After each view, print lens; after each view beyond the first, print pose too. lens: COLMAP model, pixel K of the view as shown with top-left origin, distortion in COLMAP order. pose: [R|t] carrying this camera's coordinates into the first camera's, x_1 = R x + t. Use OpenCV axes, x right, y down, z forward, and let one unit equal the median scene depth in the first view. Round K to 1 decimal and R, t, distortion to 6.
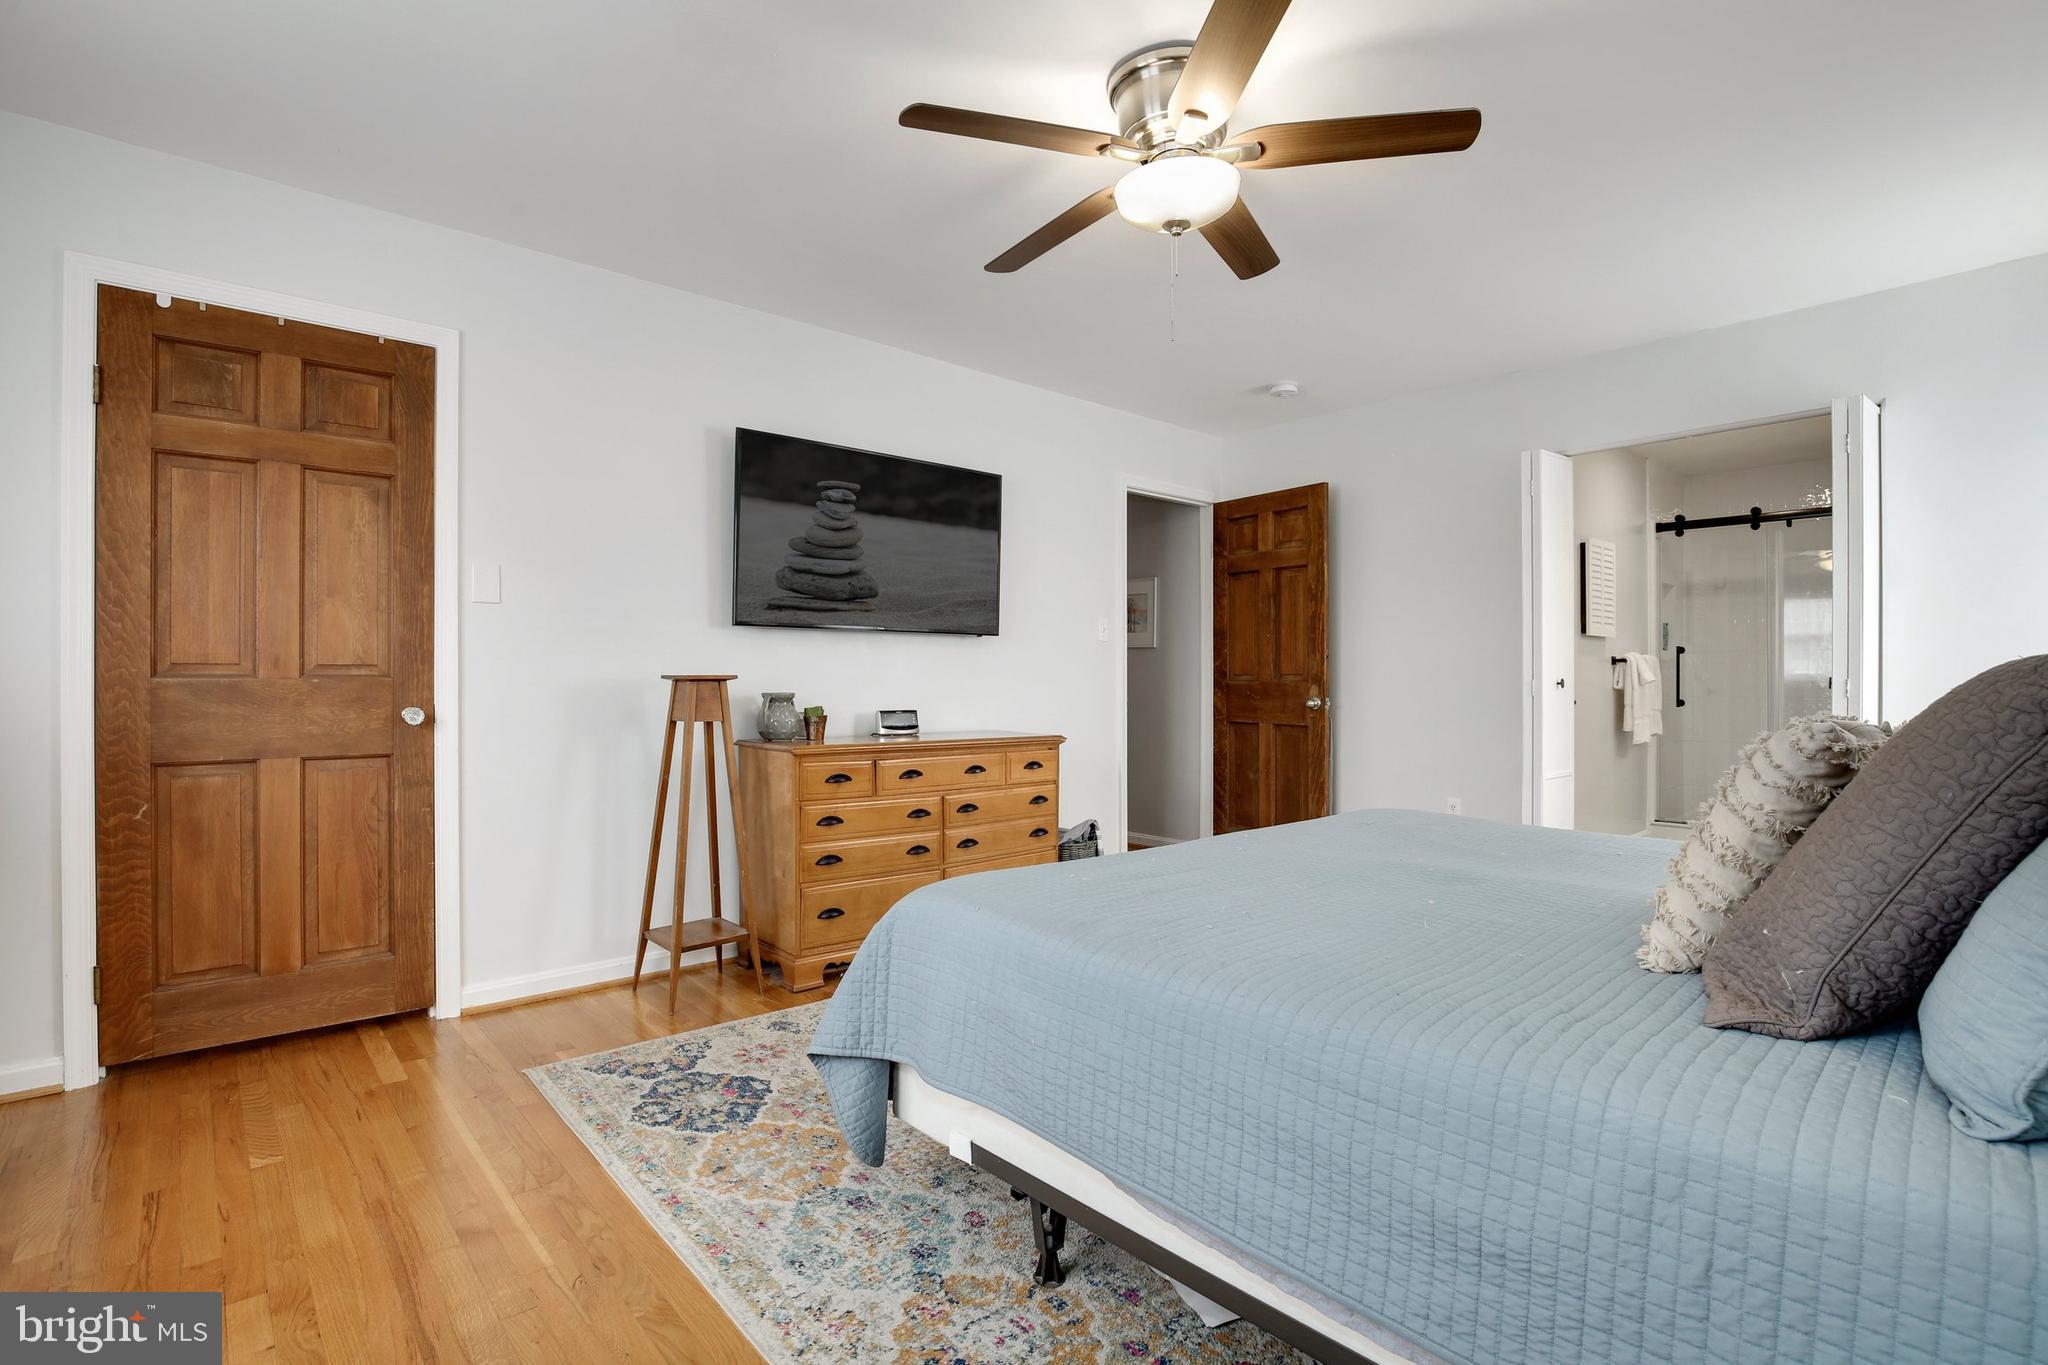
lens RADIAL K [[950.4, 0, 1023.0], [0, 950.4, 689.4], [0, 0, 1]] dist [-0.031593, 0.005085]
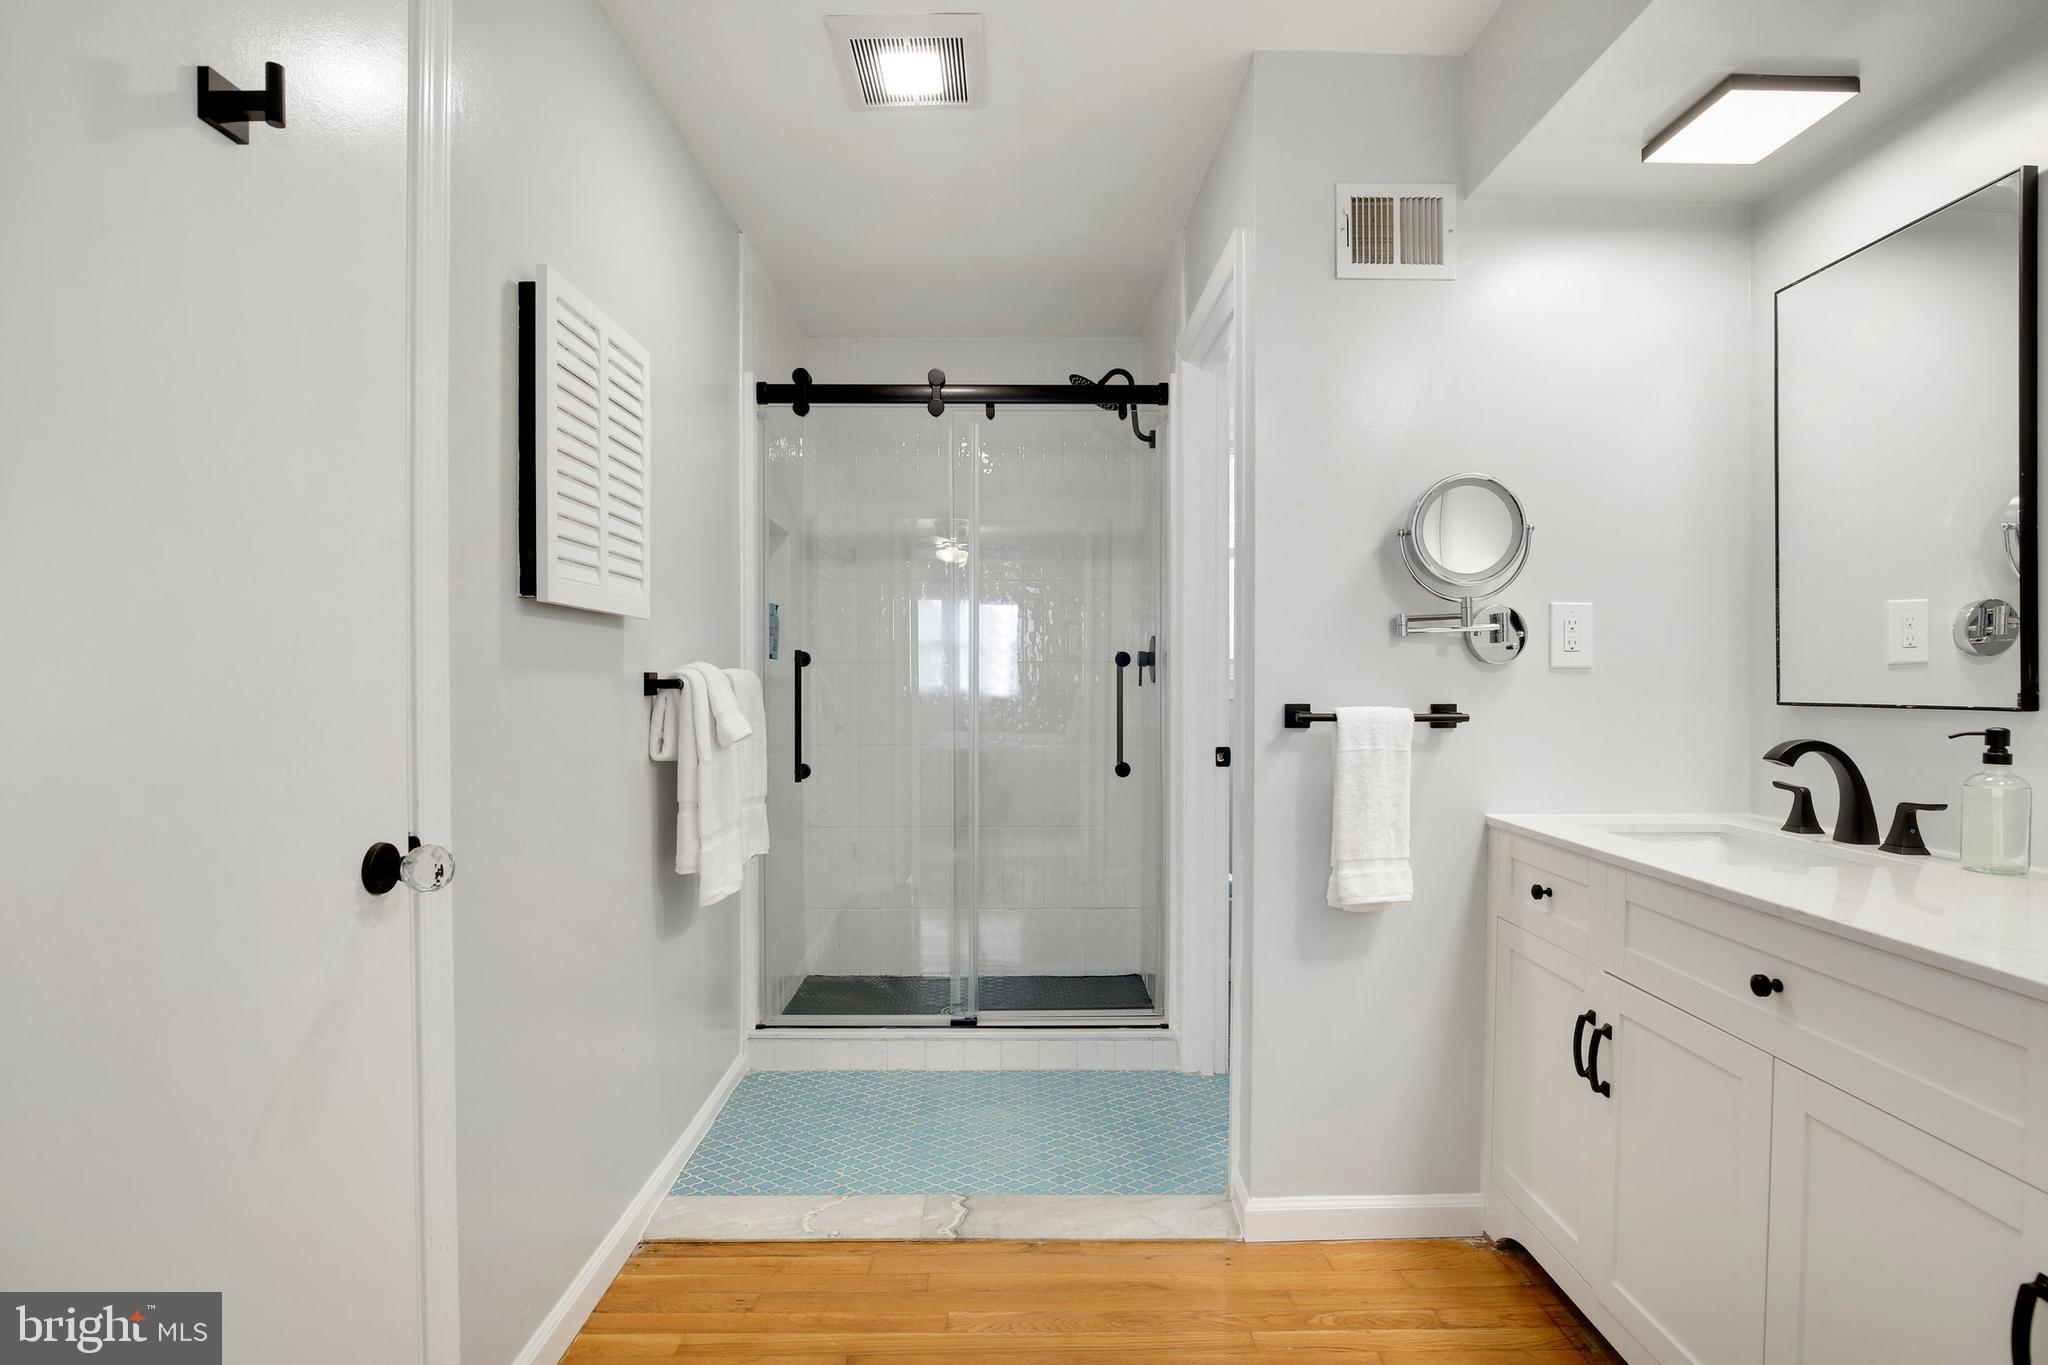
lens RADIAL K [[950.4, 0, 1023.0], [0, 950.4, 689.4], [0, 0, 1]] dist [-0.031593, 0.005085]
pose [[0.653550, -0.001361, 0.756882, 0.439383], [0.002030, 0.999998, 0.000045, -0.027940], [-0.756880, 0.001507, 0.653552, 0.641610]]
